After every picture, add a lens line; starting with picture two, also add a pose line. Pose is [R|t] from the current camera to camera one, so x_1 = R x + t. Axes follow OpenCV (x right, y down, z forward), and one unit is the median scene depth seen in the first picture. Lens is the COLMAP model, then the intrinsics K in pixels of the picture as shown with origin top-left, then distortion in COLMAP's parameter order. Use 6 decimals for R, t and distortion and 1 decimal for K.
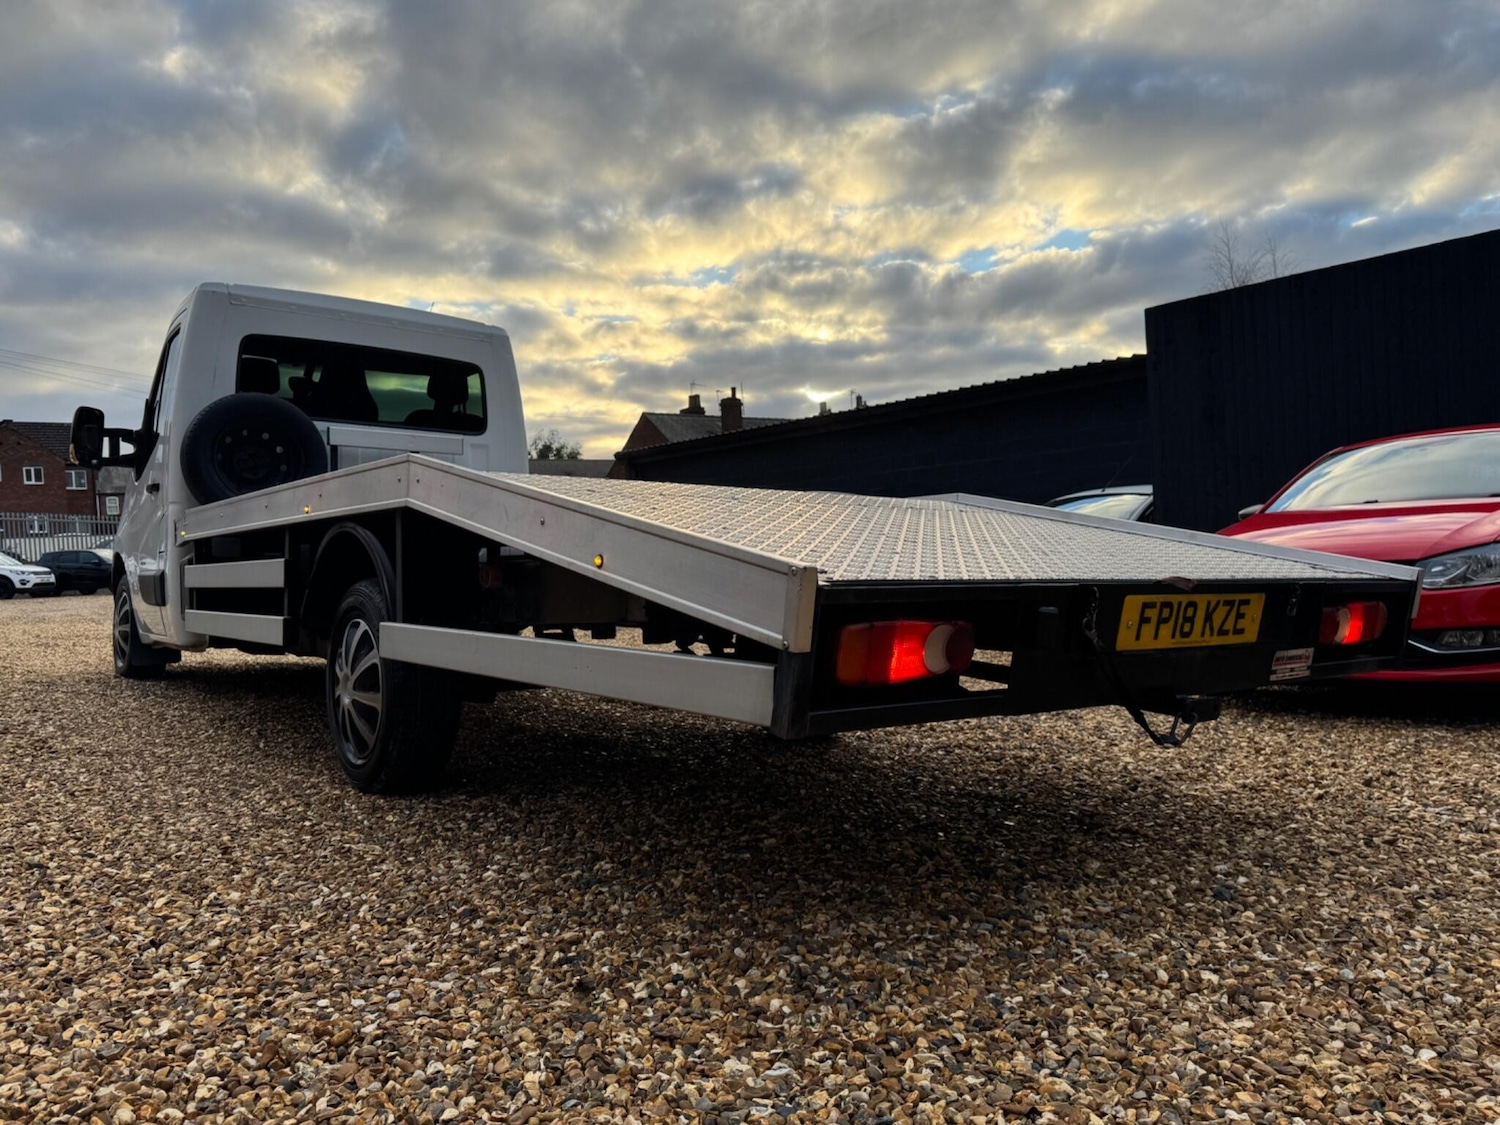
lens RADIAL K [[1099.7, 0, 744.0], [0, 1099.7, 560.9], [0, 0, 1]] dist [0.064848, -0.089443]
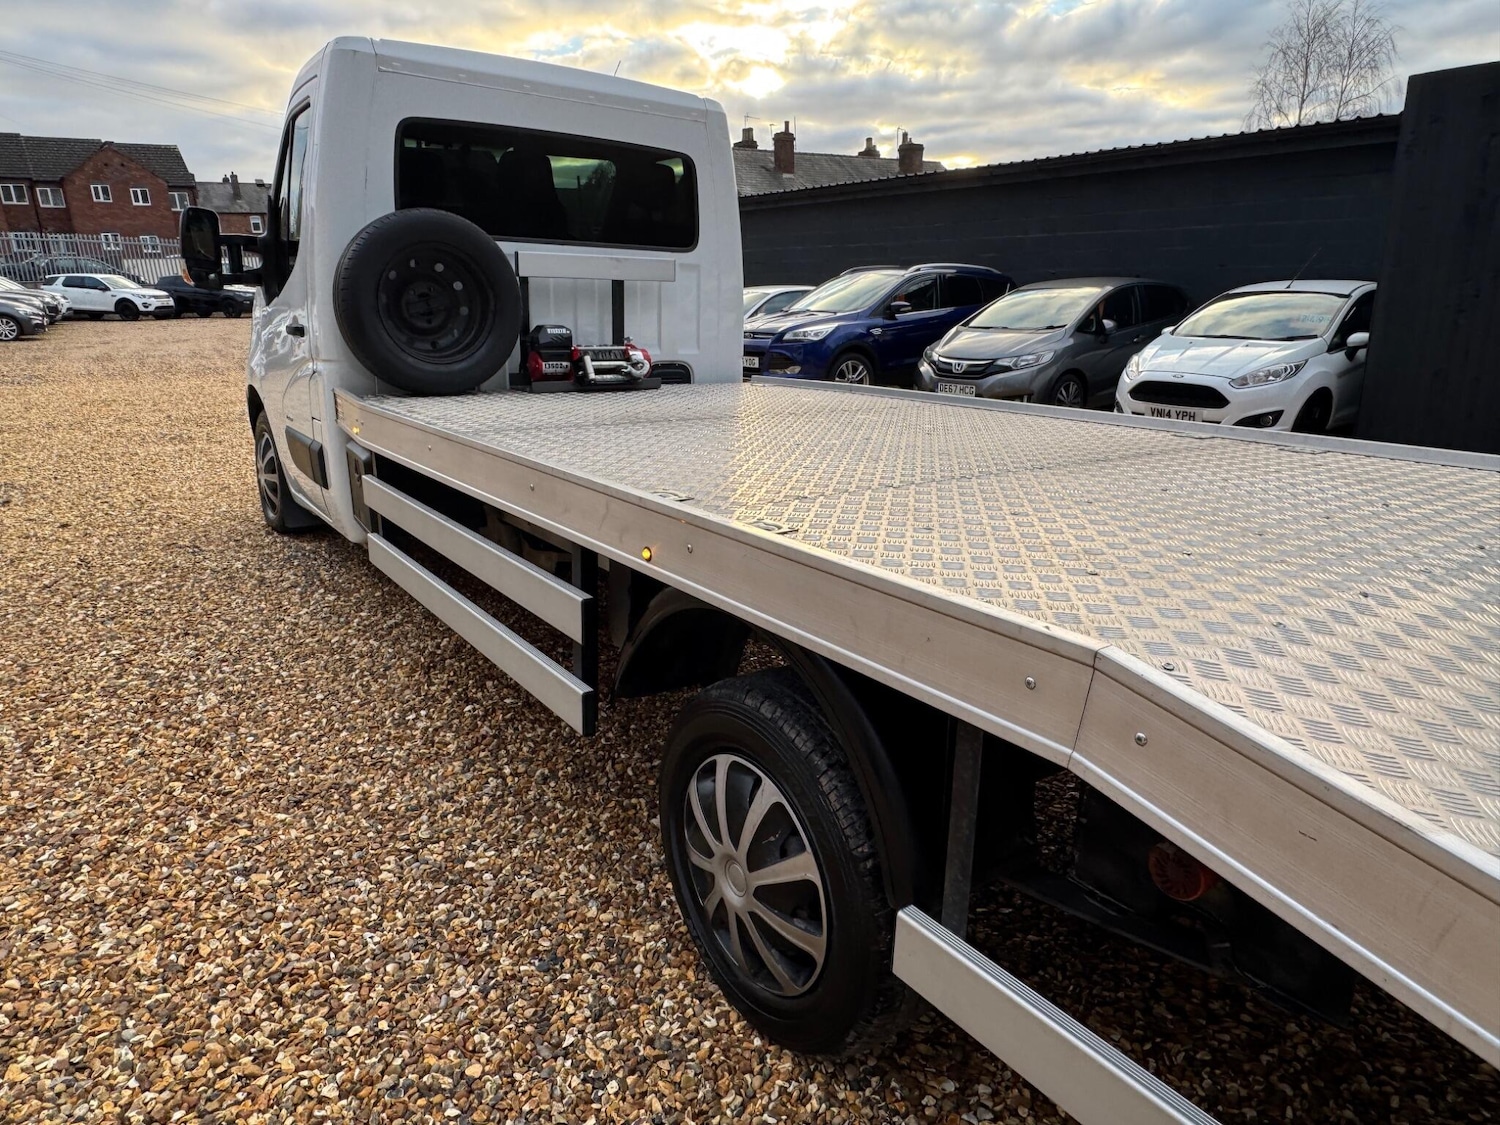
lens RADIAL K [[950.2, 0, 748.3], [0, 950.2, 544.5], [0, 0, 1]] dist [-0.007105, 0.003532]
pose [[0.999399, 0.030168, -0.017082, -0.526990], [-0.024558, 0.963826, 0.265398, -0.271947], [0.024470, -0.264819, 0.963988, 0.873600]]
